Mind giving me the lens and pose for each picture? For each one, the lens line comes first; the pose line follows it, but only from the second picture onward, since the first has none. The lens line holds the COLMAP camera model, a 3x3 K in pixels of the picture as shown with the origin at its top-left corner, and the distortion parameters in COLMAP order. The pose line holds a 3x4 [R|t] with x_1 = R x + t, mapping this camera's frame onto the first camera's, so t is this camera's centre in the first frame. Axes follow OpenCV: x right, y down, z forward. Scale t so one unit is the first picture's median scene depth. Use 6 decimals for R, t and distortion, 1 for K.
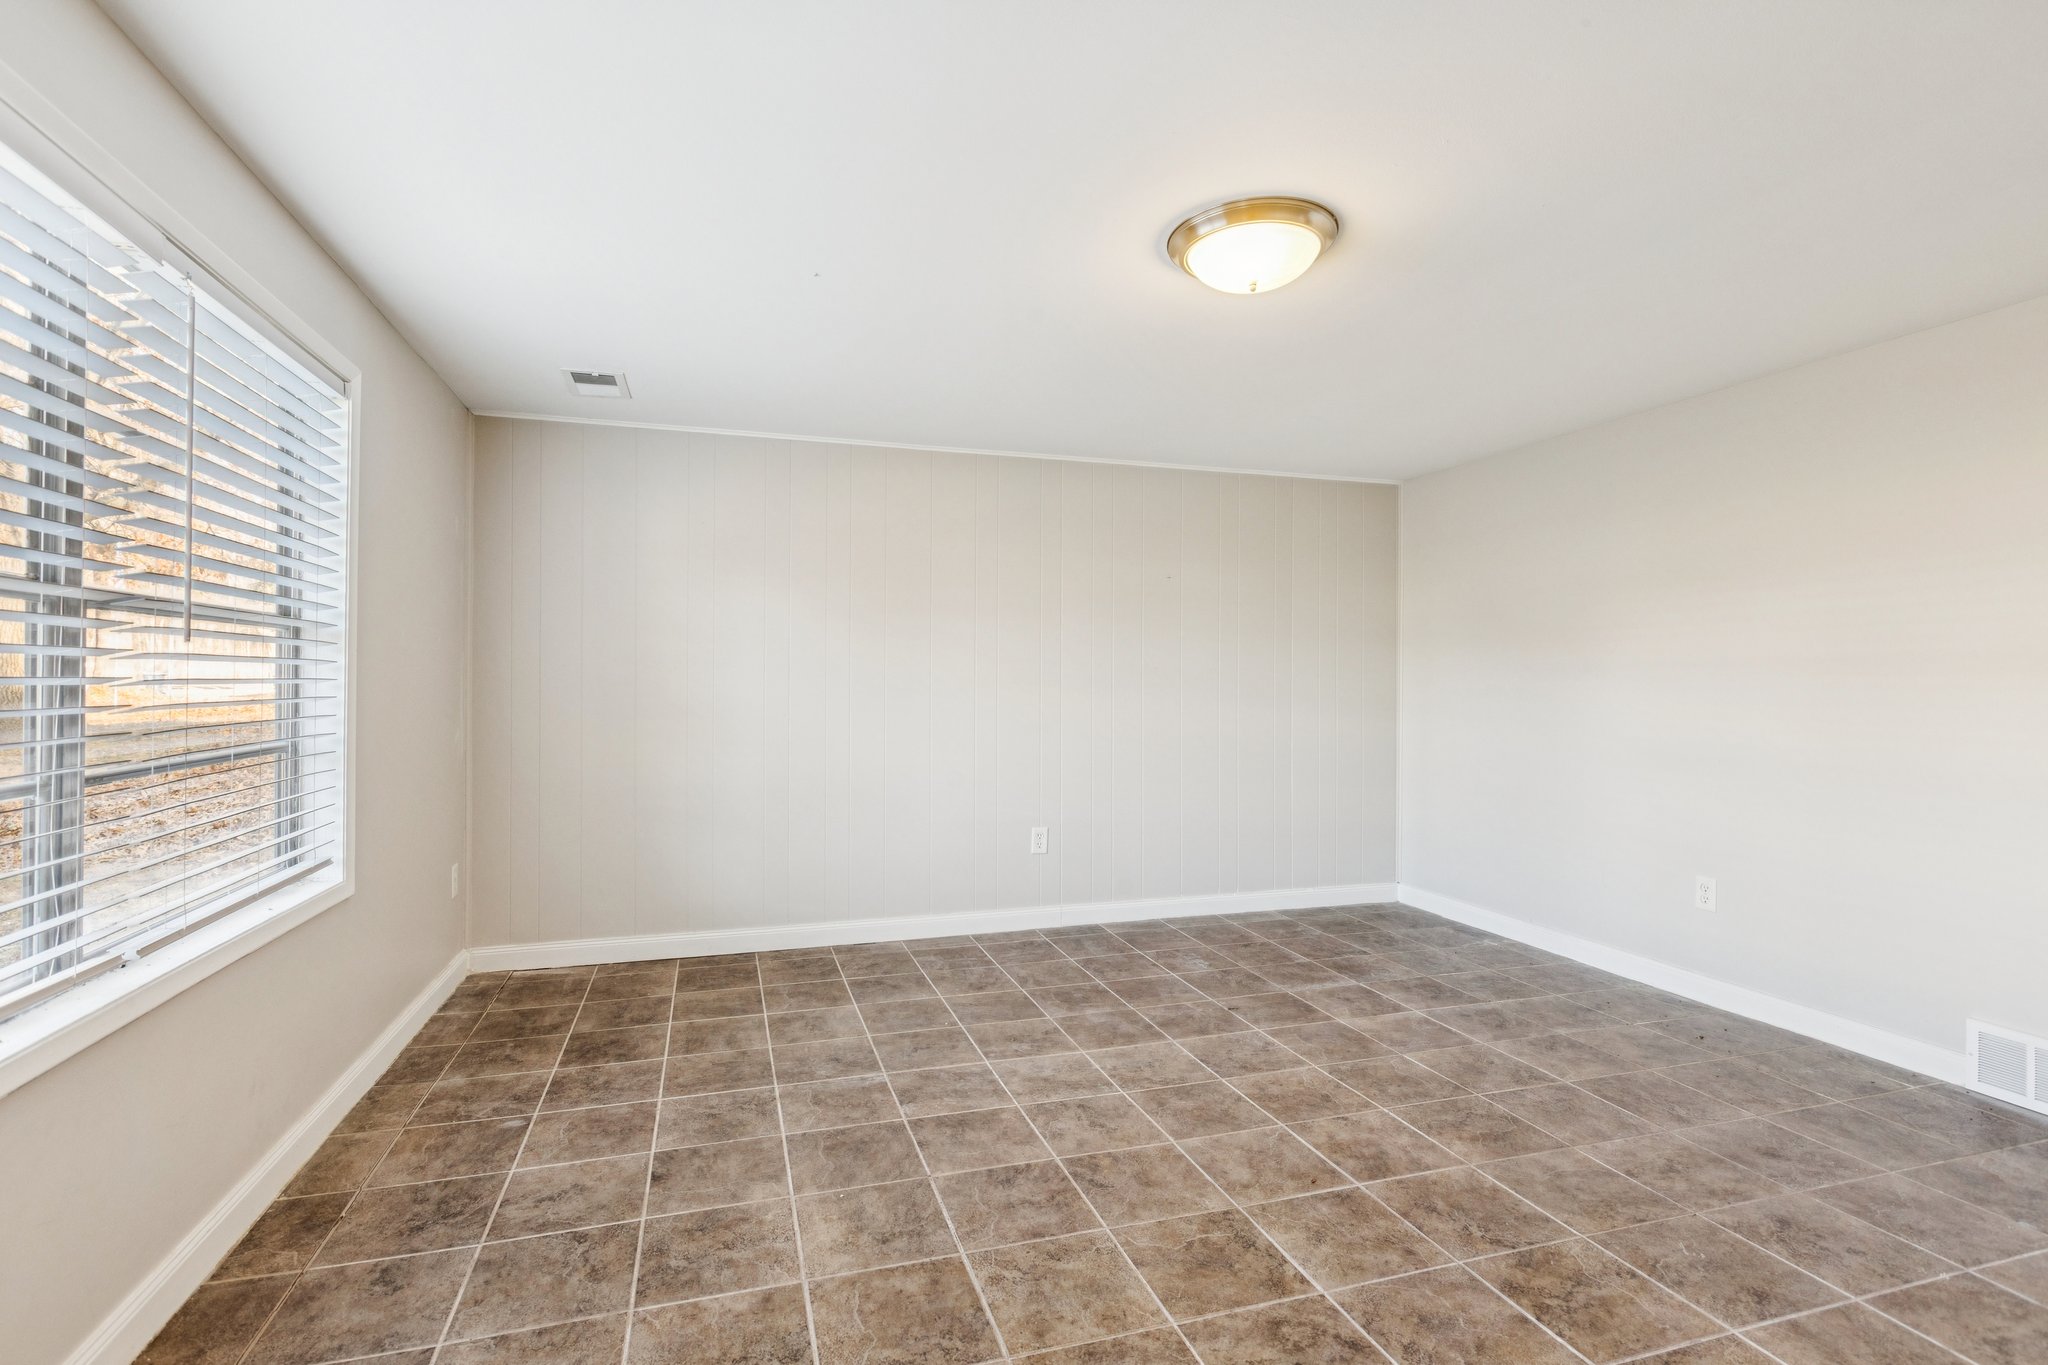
lens RADIAL K [[966.4, 0, 984.5], [0, 966.4, 690.9], [0, 0, 1]] dist [-0.013140, -0.000459]
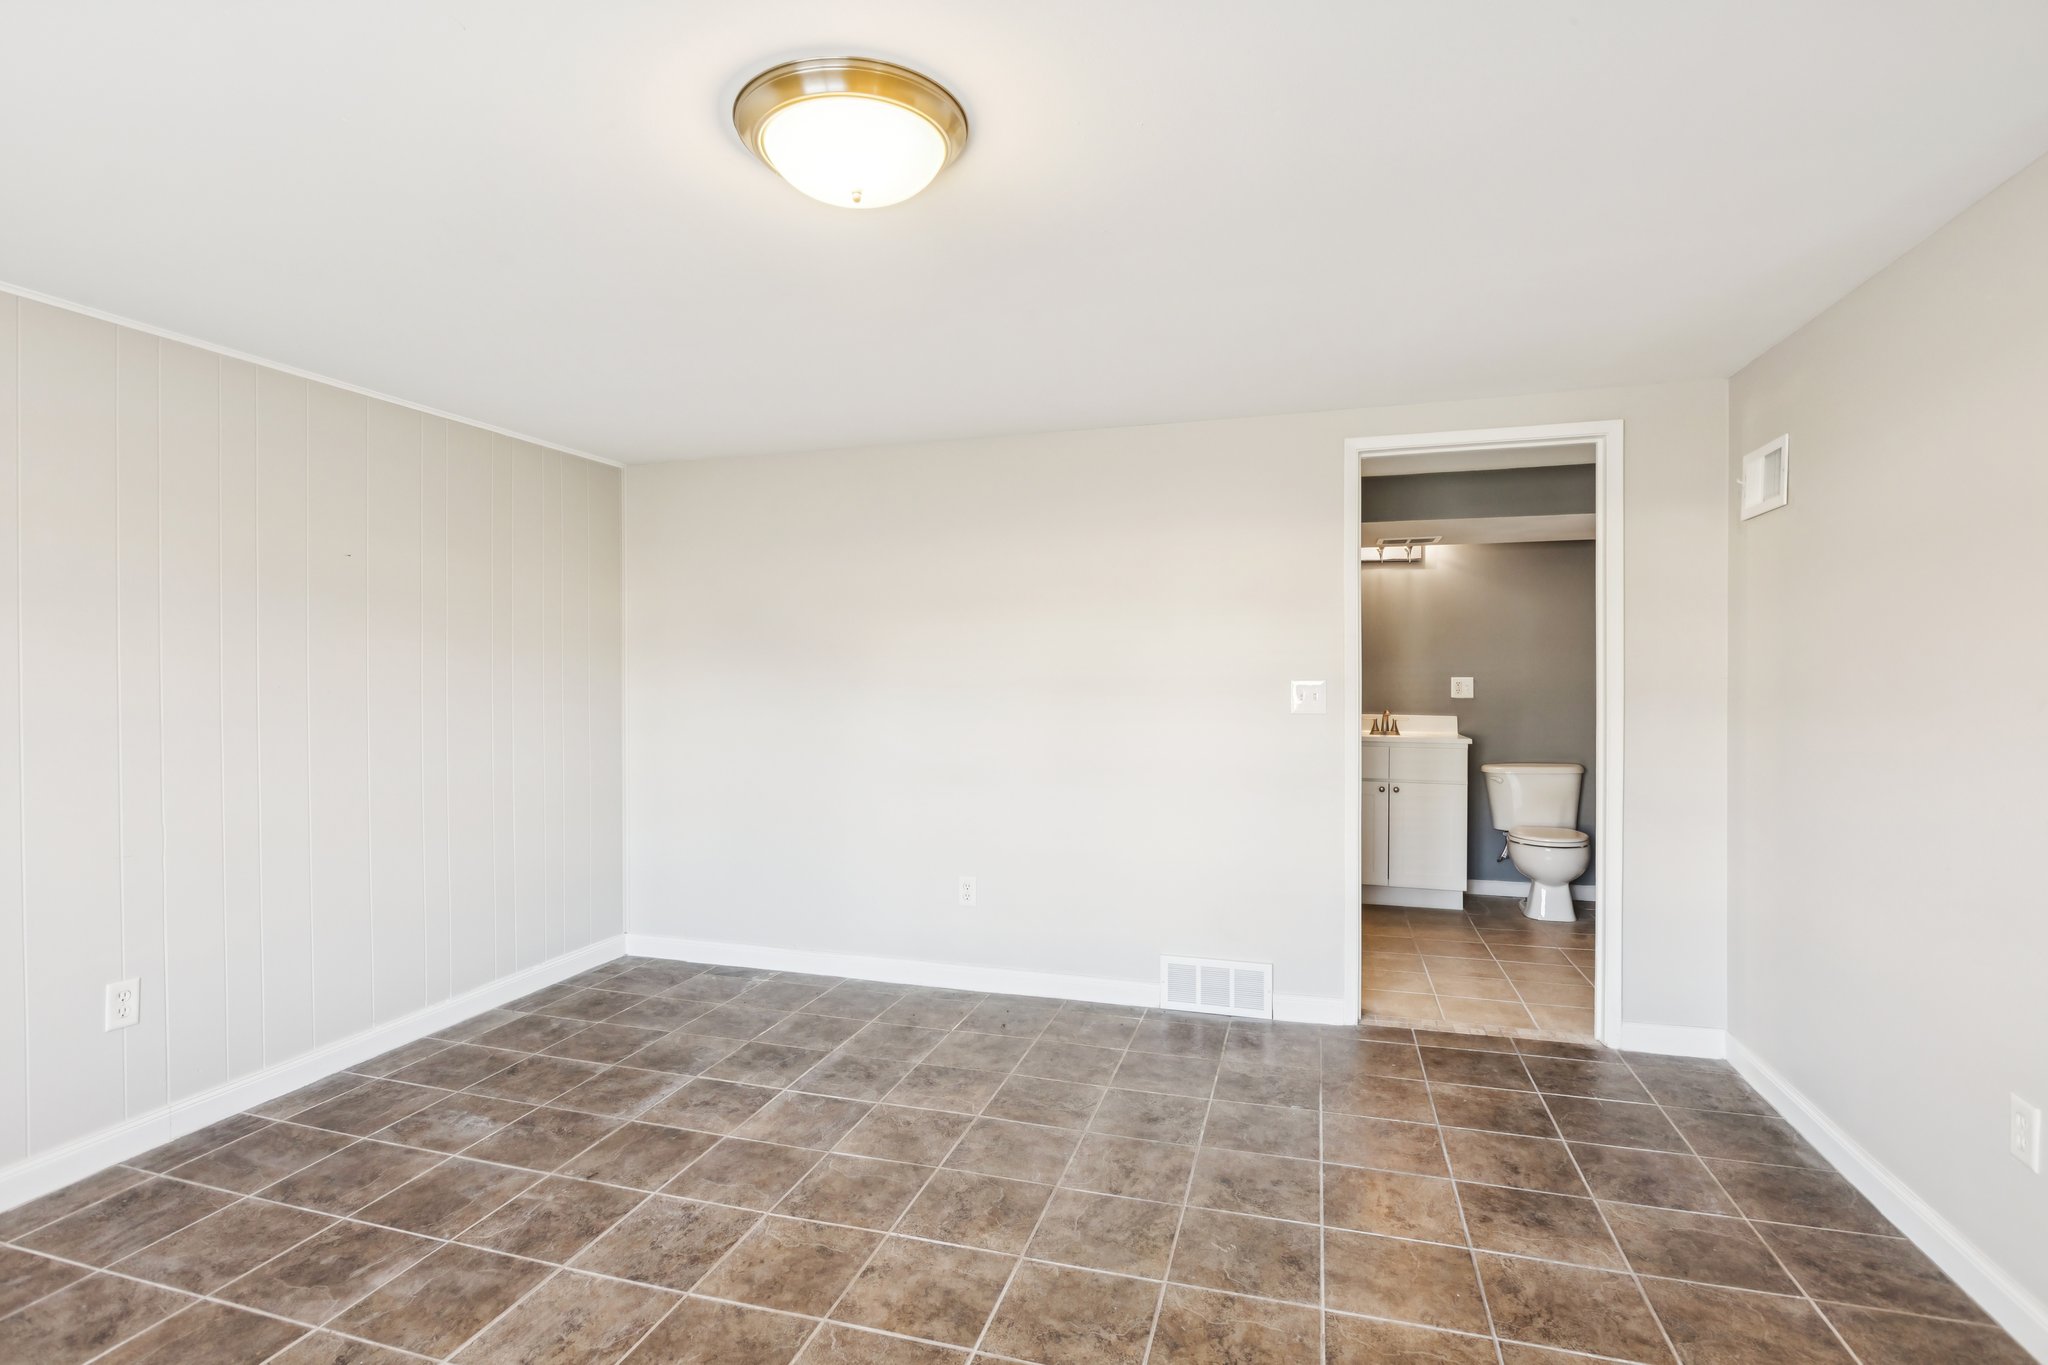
lens RADIAL K [[1007.9, 0, 1016.0], [0, 1007.9, 674.0], [0, 0, 1]] dist [-0.005791, -0.002442]
pose [[0.540966, -0.008513, 0.841001, -0.215203], [0.013973, 0.999902, 0.001133, -0.043552], [-0.840928, 0.011139, 0.541032, 0.356045]]
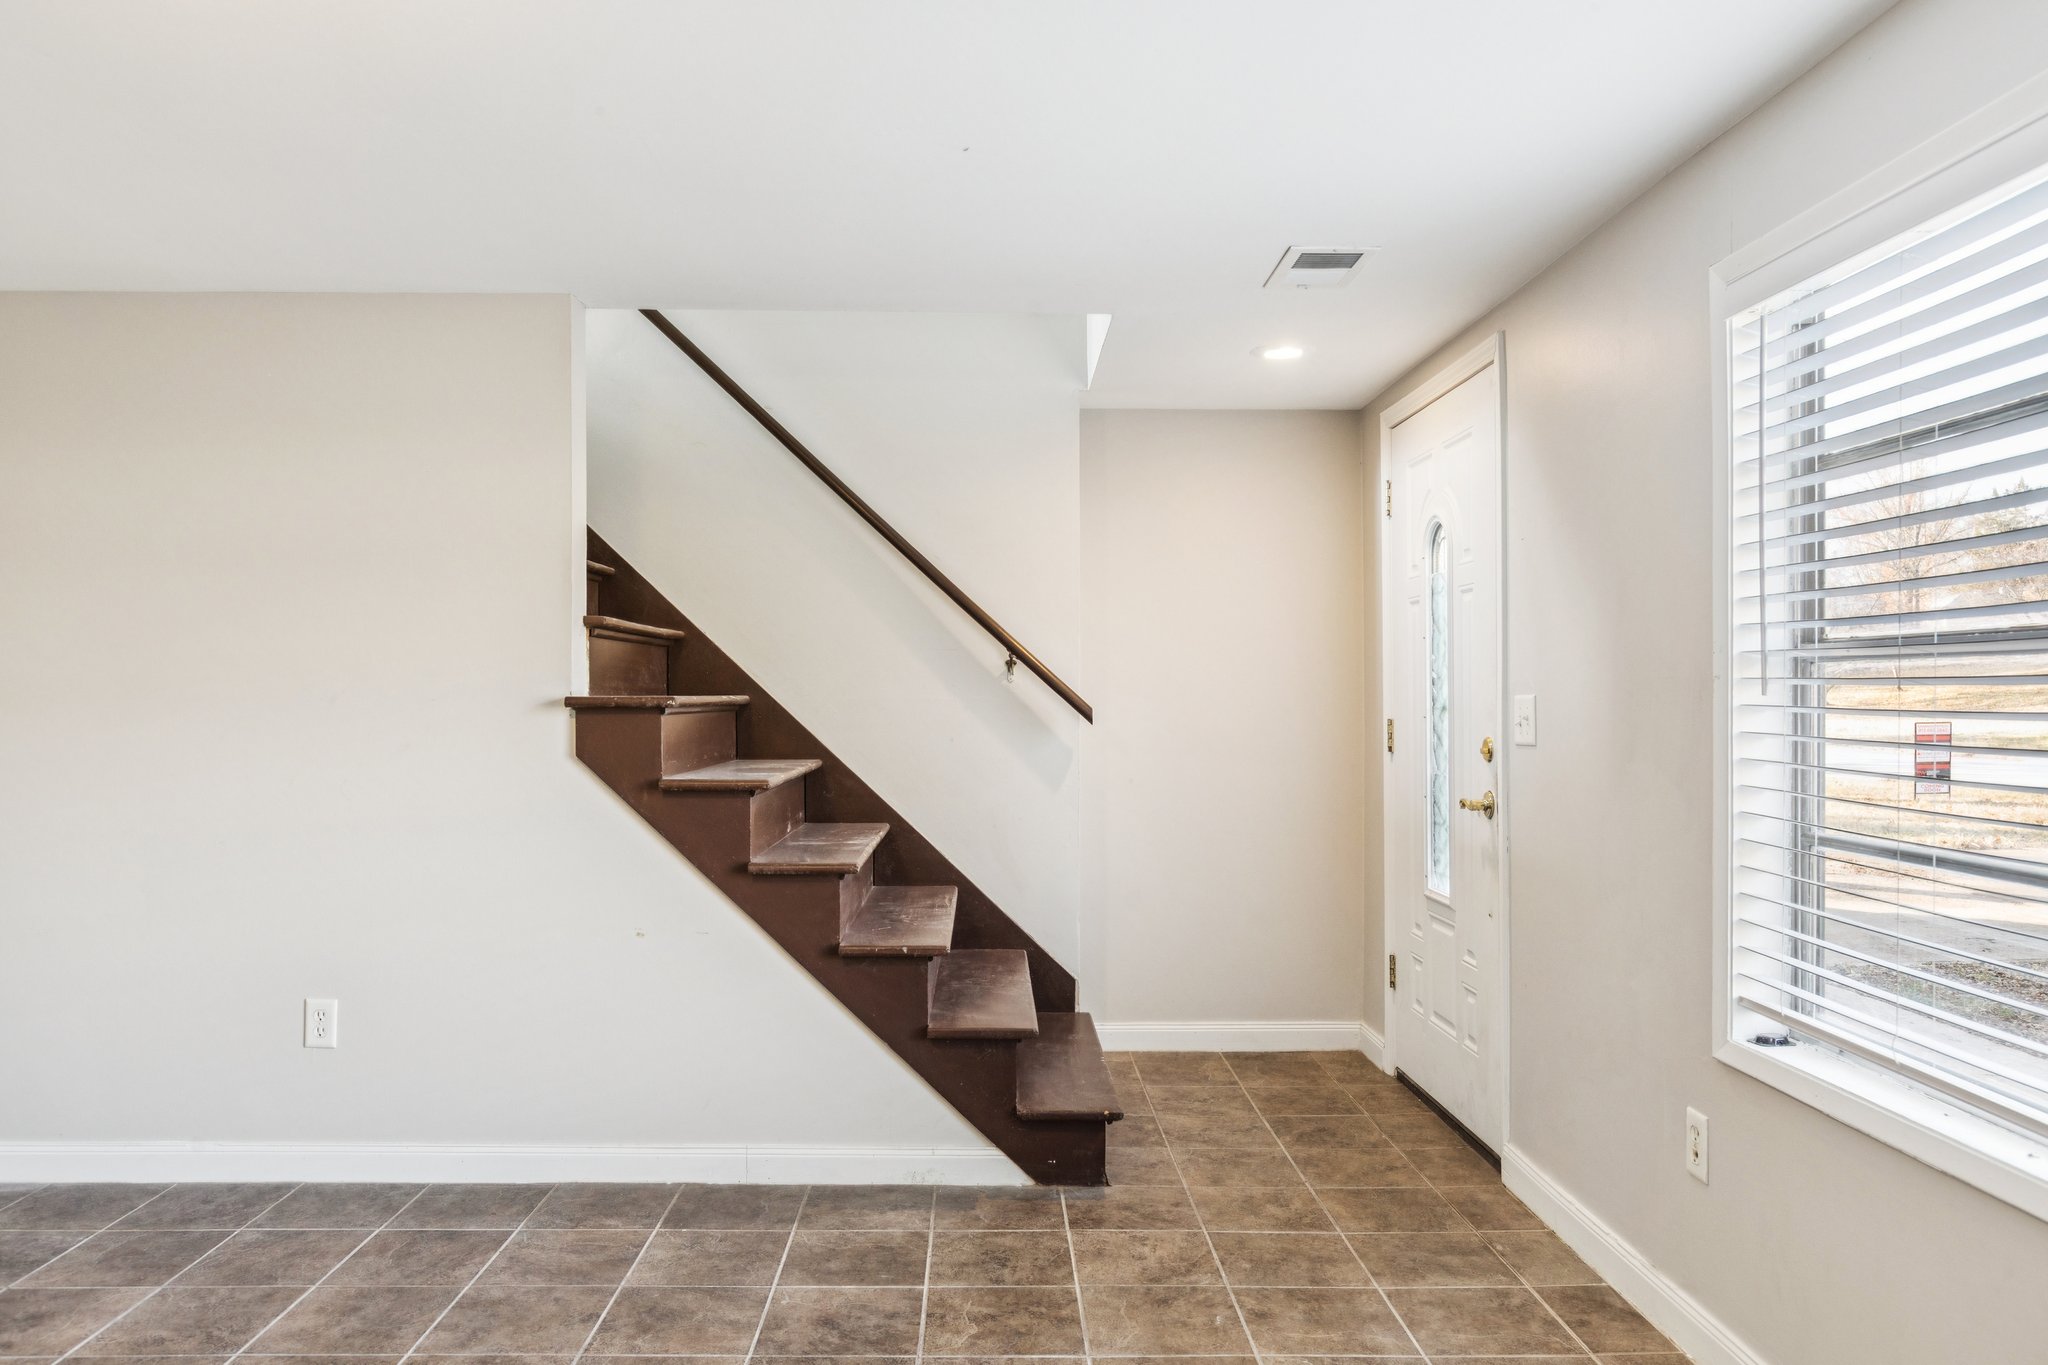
lens RADIAL K [[1443.5, 0, 1014.0], [0, 1443.5, 693.4], [0, 0, 1]] dist [-0.005776, -0.001994]
pose [[-0.967411, -0.005769, 0.253147, -0.200242], [-0.002234, 0.999896, 0.014250, -0.035371], [-0.253203, 0.013220, -0.967323, 1.143079]]
